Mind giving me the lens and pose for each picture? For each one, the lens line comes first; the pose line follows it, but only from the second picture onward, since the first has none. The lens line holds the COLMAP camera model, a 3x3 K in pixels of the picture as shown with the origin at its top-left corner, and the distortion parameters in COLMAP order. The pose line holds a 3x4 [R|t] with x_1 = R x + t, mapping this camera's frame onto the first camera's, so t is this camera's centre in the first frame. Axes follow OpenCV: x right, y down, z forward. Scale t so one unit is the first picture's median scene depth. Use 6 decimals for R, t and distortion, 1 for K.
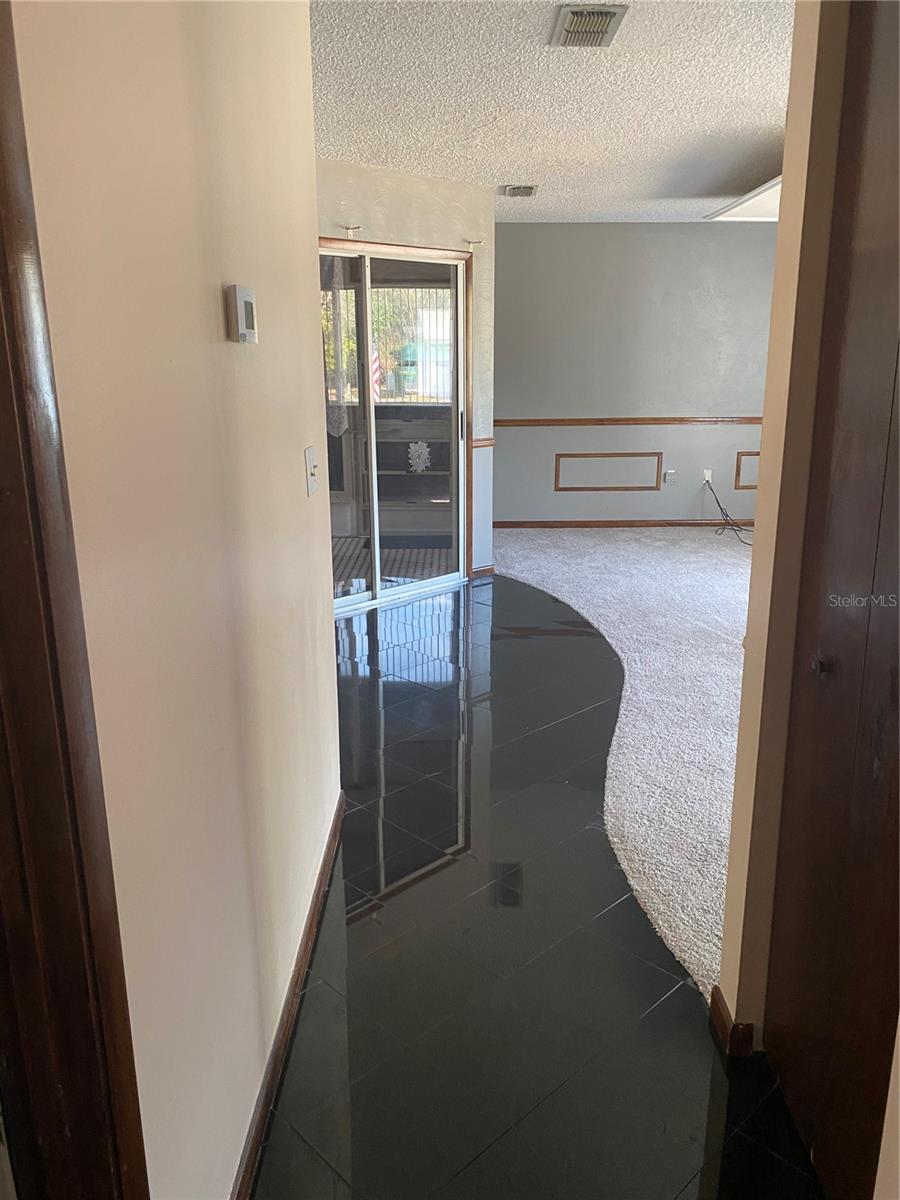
lens RADIAL K [[920.2, 0, 439.0], [0, 920.2, 596.7], [0, 0, 1]] dist [0.046663, -0.050363]
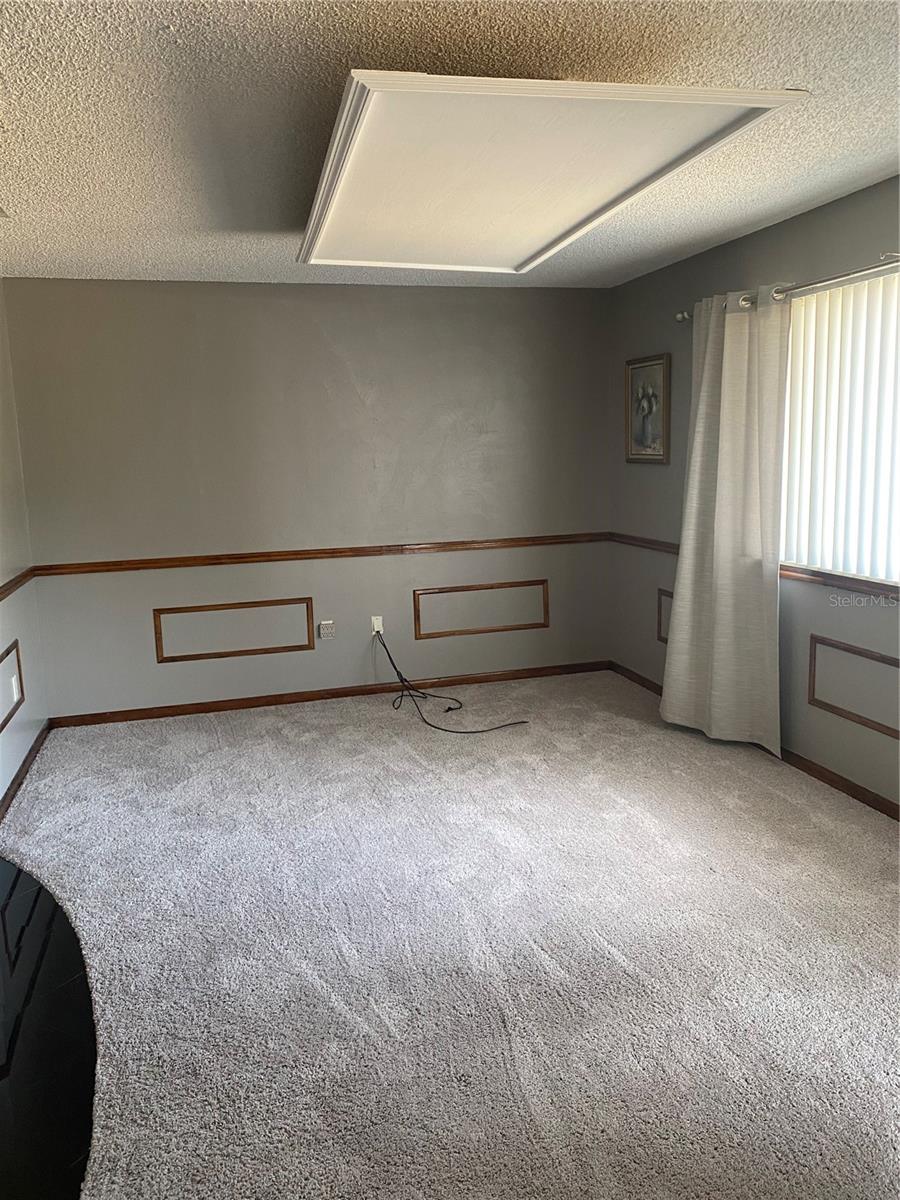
lens RADIAL K [[920.2, 0, 455.8], [0, 920.2, 603.2], [0, 0, 1]] dist [0.046663, -0.050363]
pose [[0.958344, -0.066296, 0.277816, 0.150617], [0.091924, 0.992527, -0.080248, -0.084342], [-0.270419, 0.102443, 0.957277, 0.289910]]
